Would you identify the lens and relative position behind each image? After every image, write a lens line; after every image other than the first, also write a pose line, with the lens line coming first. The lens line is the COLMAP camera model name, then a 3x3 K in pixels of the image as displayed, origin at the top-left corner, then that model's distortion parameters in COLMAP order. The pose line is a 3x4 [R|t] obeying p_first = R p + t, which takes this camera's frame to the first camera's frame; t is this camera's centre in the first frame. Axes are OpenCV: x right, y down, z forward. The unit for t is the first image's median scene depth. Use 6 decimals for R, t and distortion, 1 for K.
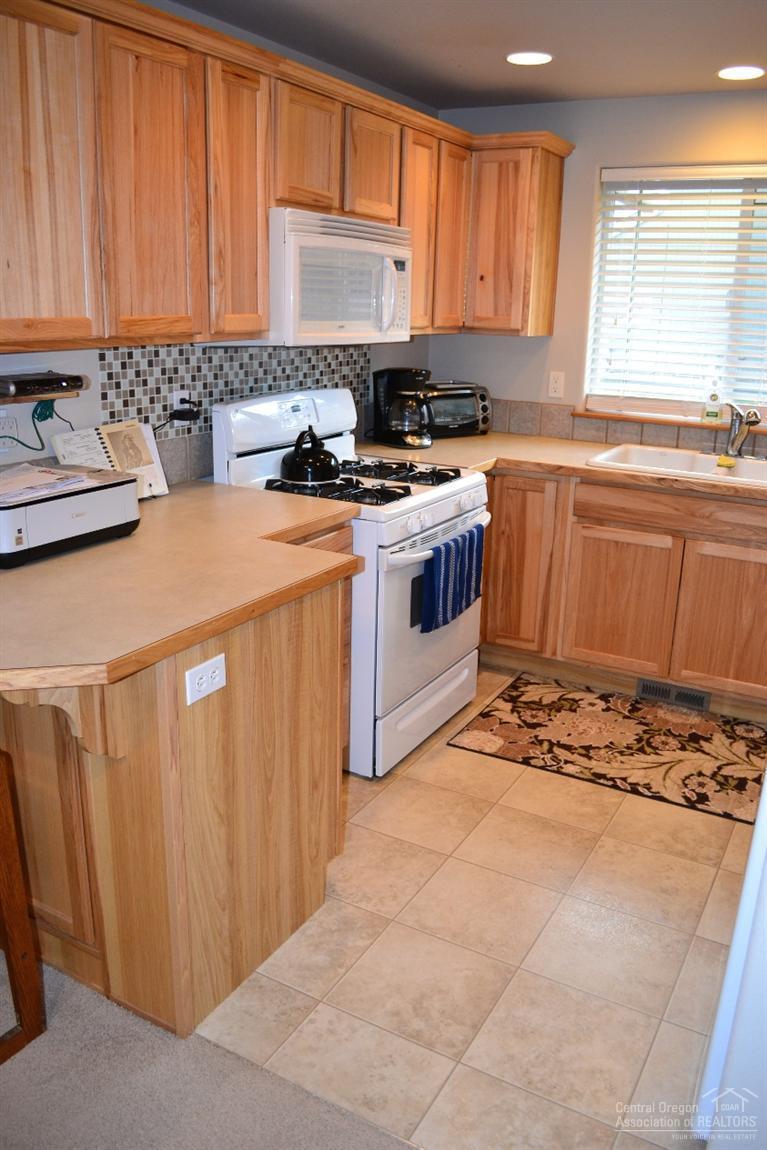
lens RADIAL K [[934.3, 0, 382.1], [0, 934.3, 575.3], [0, 0, 1]] dist [-0.060523, -0.008183]
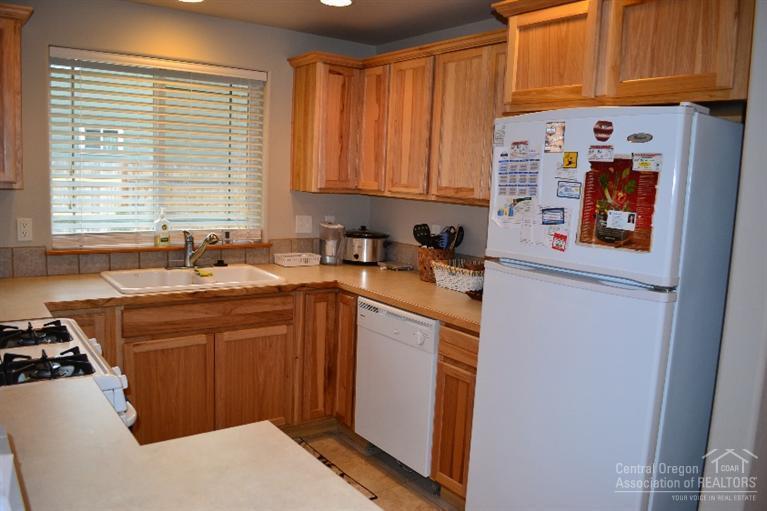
lens RADIAL K [[623.1, 0, 386.1], [0, 623.1, 259.6], [0, 0, 1]] dist [-0.060523, -0.008183]
pose [[0.417398, -0.132614, 0.898995, -0.313990], [0.232948, 0.971852, 0.035205, -0.103021], [-0.878359, 0.194725, 0.436541, 0.335865]]
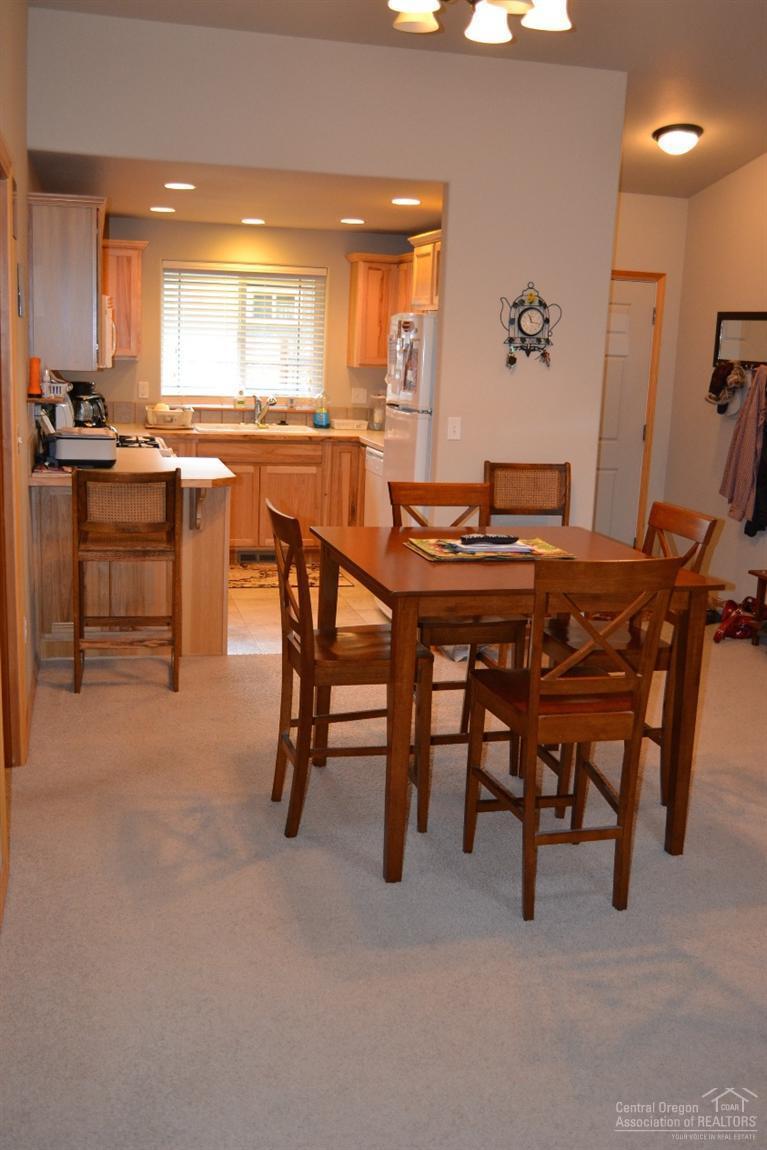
lens RADIAL K [[1150.6, 0, 382.1], [0, 1150.6, 572.2], [0, 0, 1]] dist [-0.043117, 0.000000]
pose [[0.723558, -0.135527, 0.676829, -0.963257], [0.179466, 0.983751, 0.005128, 0.178627], [-0.666526, 0.117757, 0.736123, -0.739405]]
